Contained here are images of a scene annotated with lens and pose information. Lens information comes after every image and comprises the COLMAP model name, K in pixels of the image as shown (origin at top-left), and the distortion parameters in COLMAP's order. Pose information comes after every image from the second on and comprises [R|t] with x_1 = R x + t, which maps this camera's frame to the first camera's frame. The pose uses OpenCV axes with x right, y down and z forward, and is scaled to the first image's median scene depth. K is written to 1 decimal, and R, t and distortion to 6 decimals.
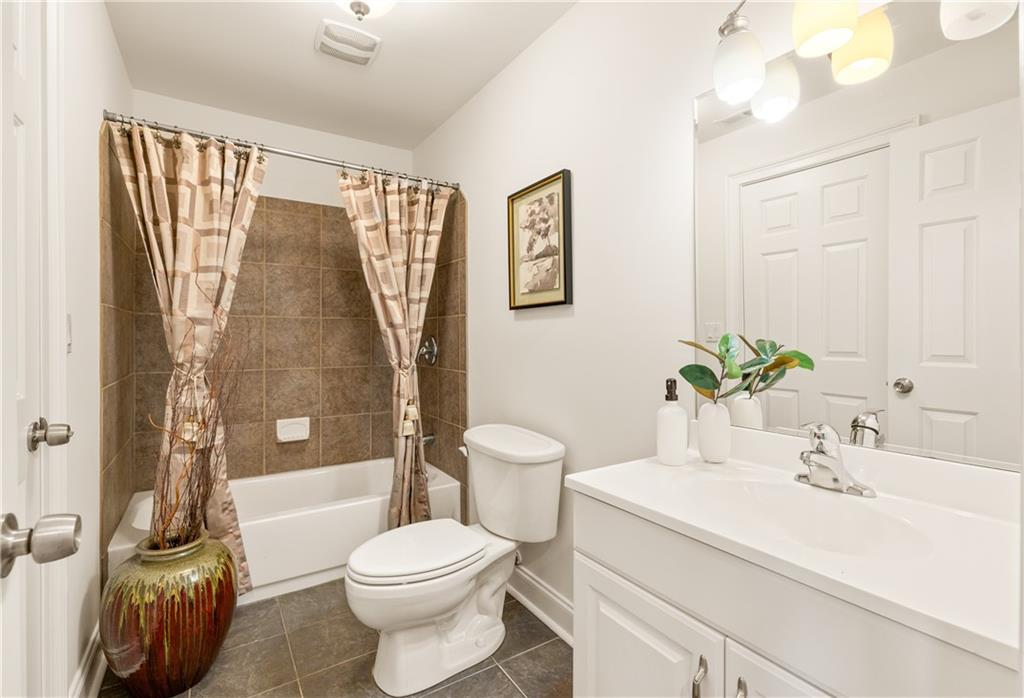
lens RADIAL K [[468.9, 0, 513.1], [0, 468.9, 344.6], [0, 0, 1]] dist [-0.002627, -0.000022]
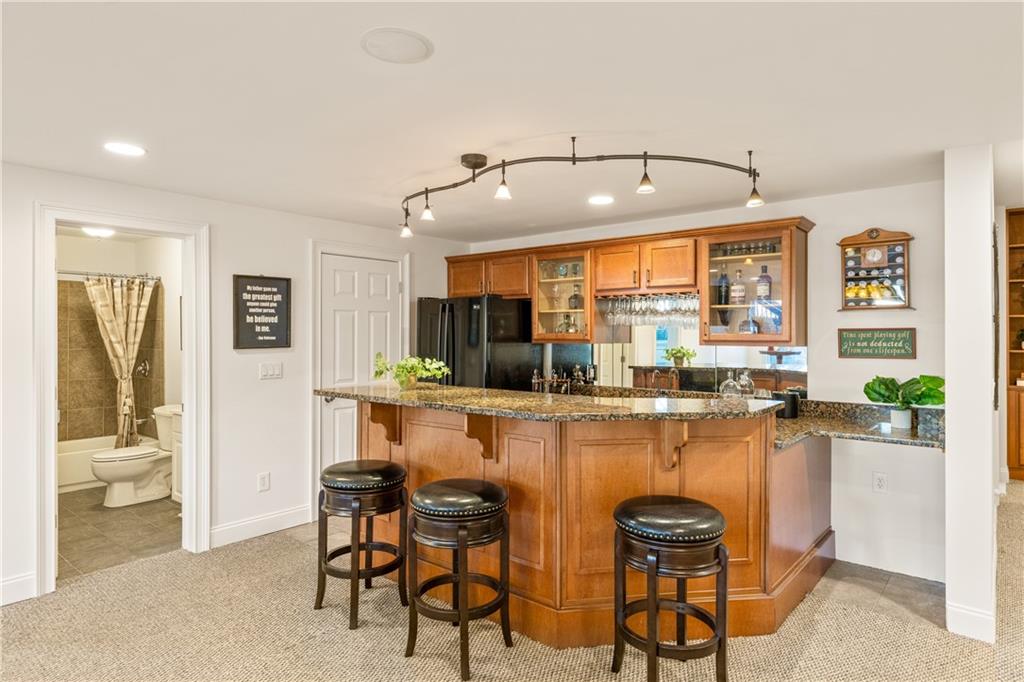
lens RADIAL K [[602.5, 0, 511.1], [0, 602.5, 336.9], [0, 0, 1]] dist [0.022456, -0.000055]
pose [[0.957513, 0.000148, 0.288389, 0.549082], [0.002394, 0.999961, -0.008463, -0.094112], [-0.288380, 0.008793, 0.957476, -1.781648]]
